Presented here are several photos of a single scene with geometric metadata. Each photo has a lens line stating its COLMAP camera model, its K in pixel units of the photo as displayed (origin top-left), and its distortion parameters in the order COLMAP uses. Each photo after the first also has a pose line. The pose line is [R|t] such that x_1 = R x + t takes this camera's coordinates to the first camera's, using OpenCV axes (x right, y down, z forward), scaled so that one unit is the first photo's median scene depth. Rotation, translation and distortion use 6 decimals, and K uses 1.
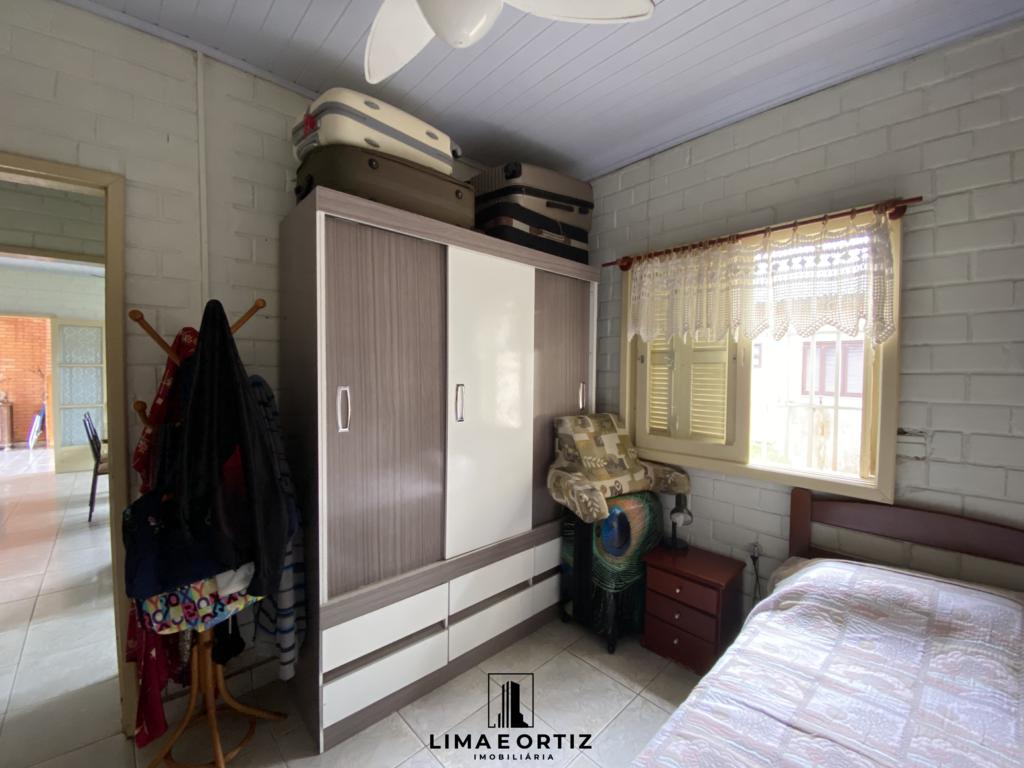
lens RADIAL K [[417.6, 0, 512.0], [0, 417.6, 384.0], [0, 0, 1]] dist [0.016303, -0.018550]
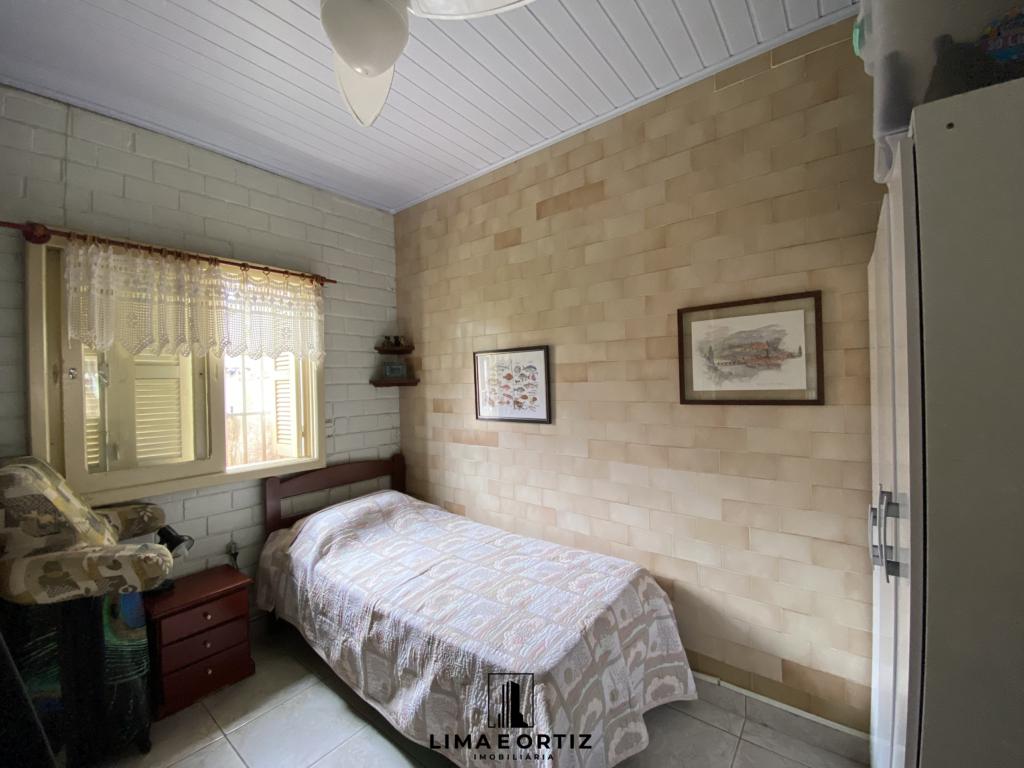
lens RADIAL K [[414.5, 0, 508.4], [0, 414.5, 383.9], [0, 0, 1]] dist [0.025177, -0.023340]
pose [[-0.133633, -0.015817, 0.990905, -0.690967], [0.051527, 0.998409, 0.022885, -0.026027], [-0.989690, 0.054117, -0.132606, 0.468523]]
